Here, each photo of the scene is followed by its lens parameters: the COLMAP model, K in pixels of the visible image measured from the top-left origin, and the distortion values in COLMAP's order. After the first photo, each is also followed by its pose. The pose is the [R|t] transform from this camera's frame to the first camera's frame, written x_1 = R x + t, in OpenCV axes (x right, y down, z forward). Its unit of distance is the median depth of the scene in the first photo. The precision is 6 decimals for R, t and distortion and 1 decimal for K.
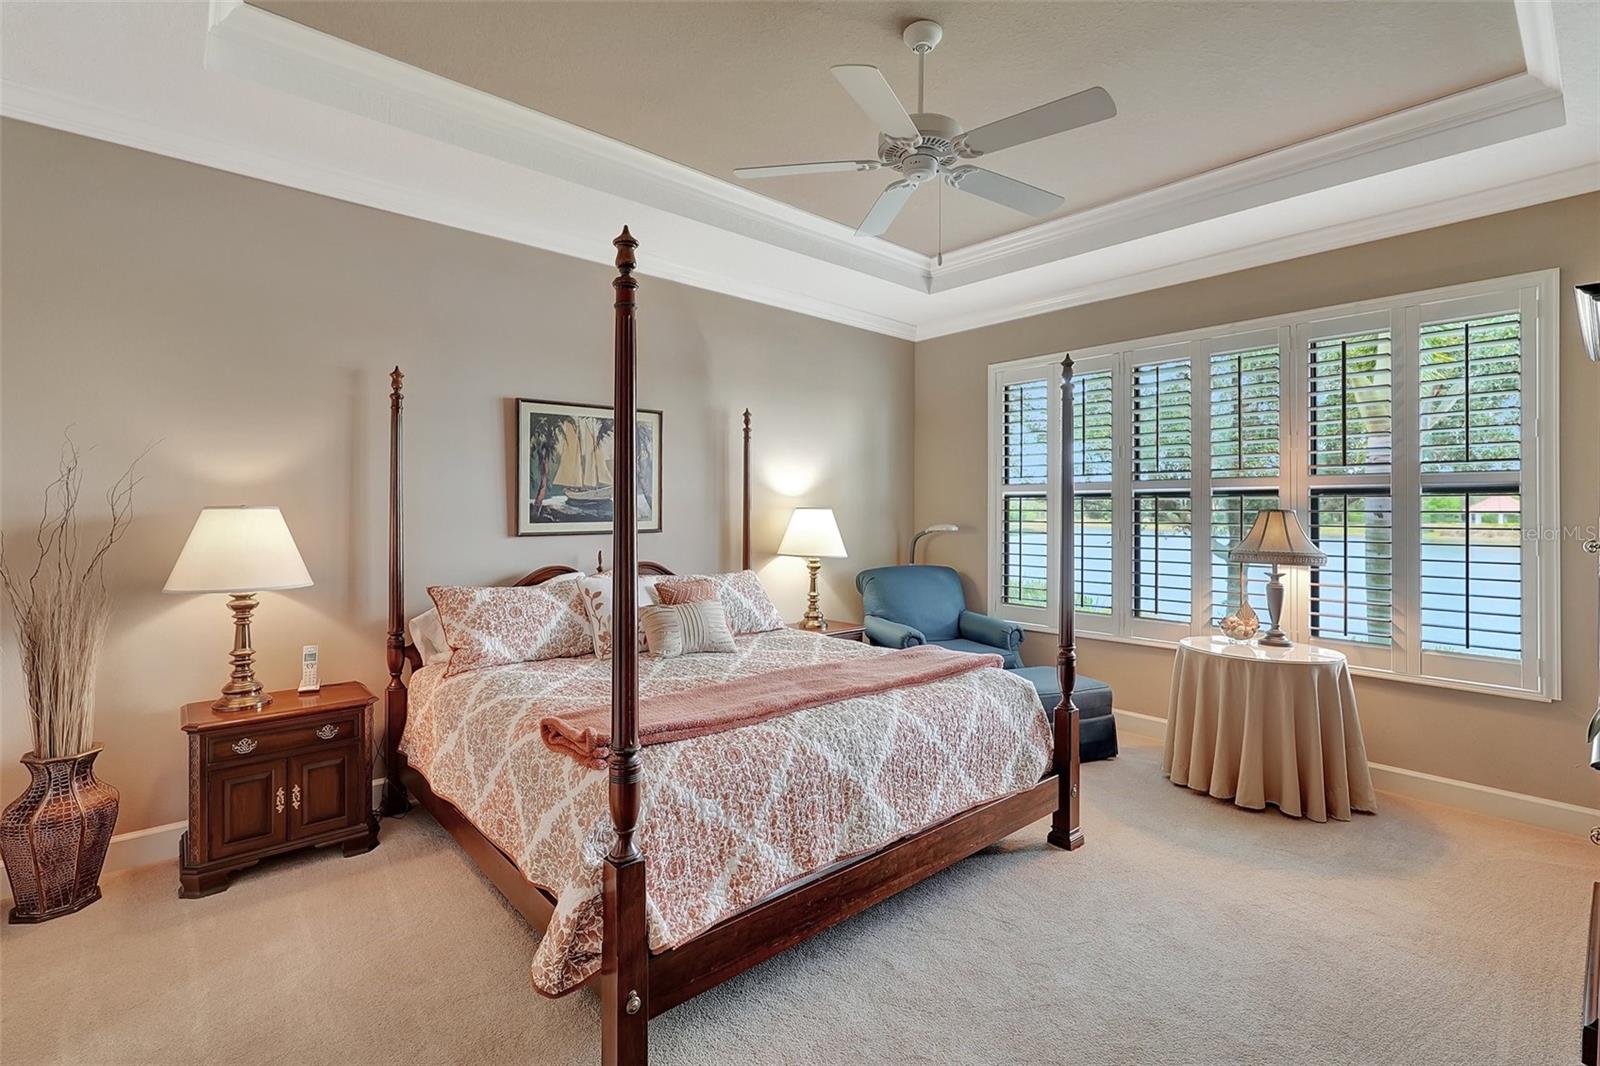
lens RADIAL K [[719.1, 0, 773.5], [0, 719.1, 509.4], [0, 0, 1]] dist [-0.016666, 0.007193]
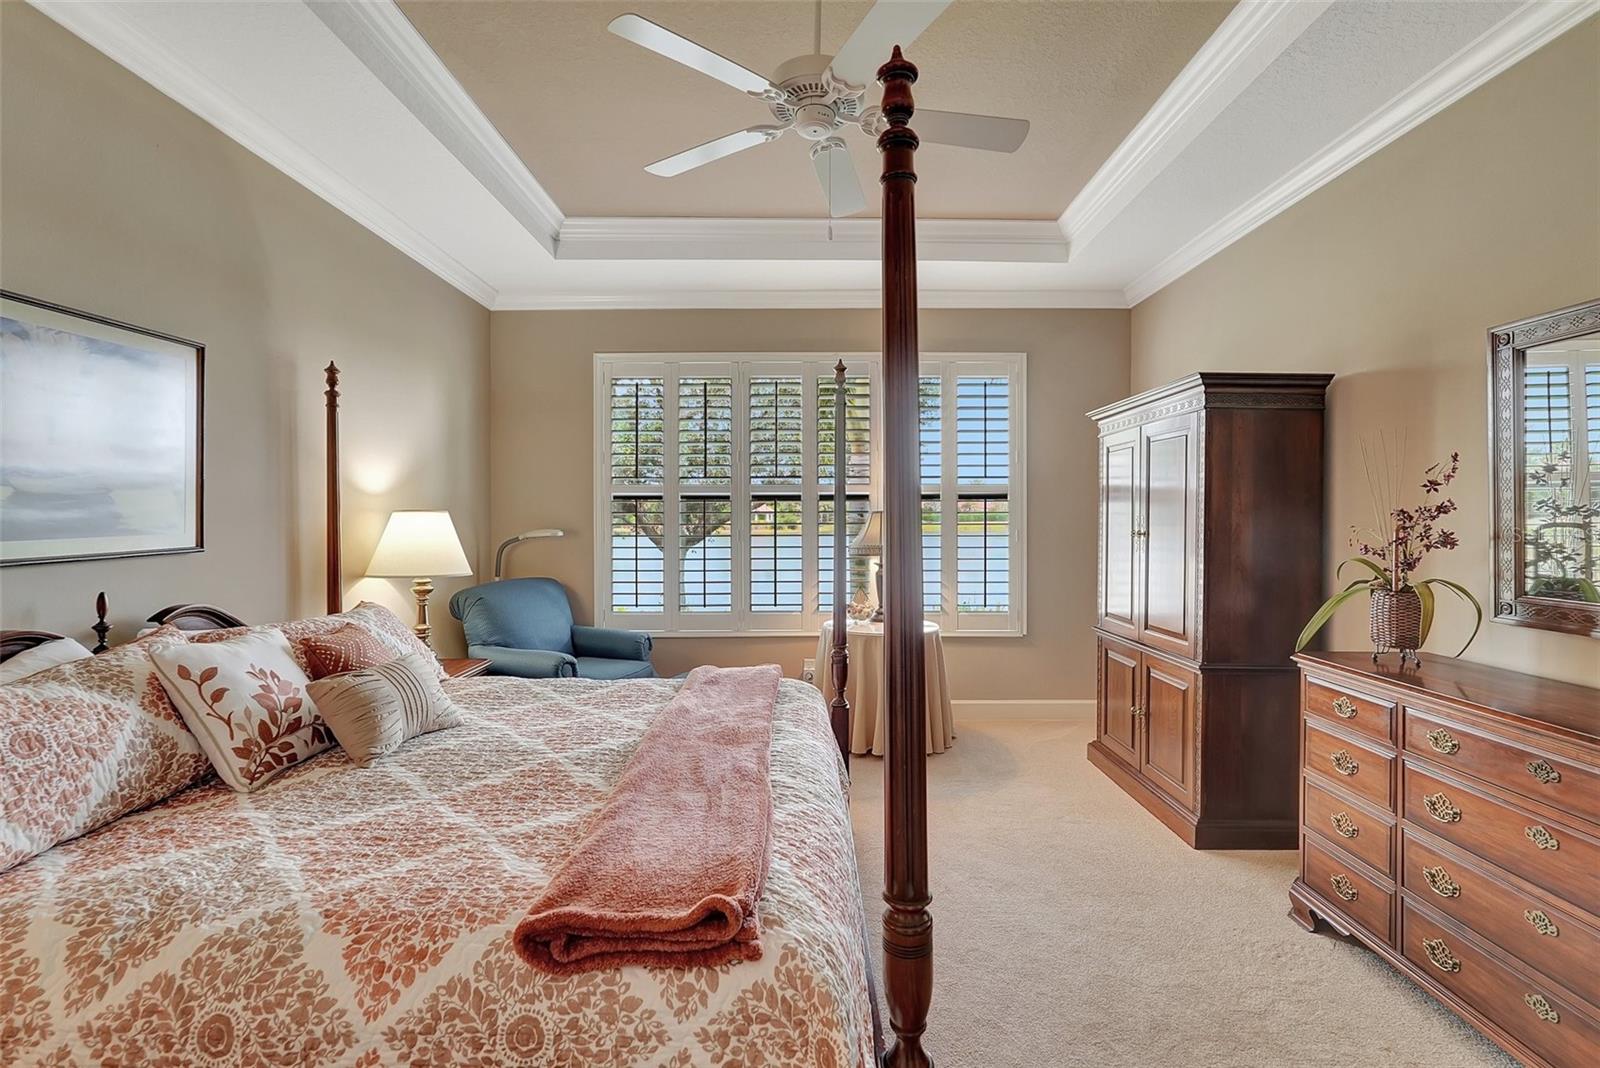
lens RADIAL K [[719.1, 0, 803.8], [0, 719.1, 529.8], [0, 0, 1]] dist [-0.016666, 0.007193]
pose [[0.655745, -0.021881, 0.754665, -0.297913], [0.003291, 0.999653, 0.026125, -0.000413], [-0.754975, -0.014648, 0.655590, 0.273796]]
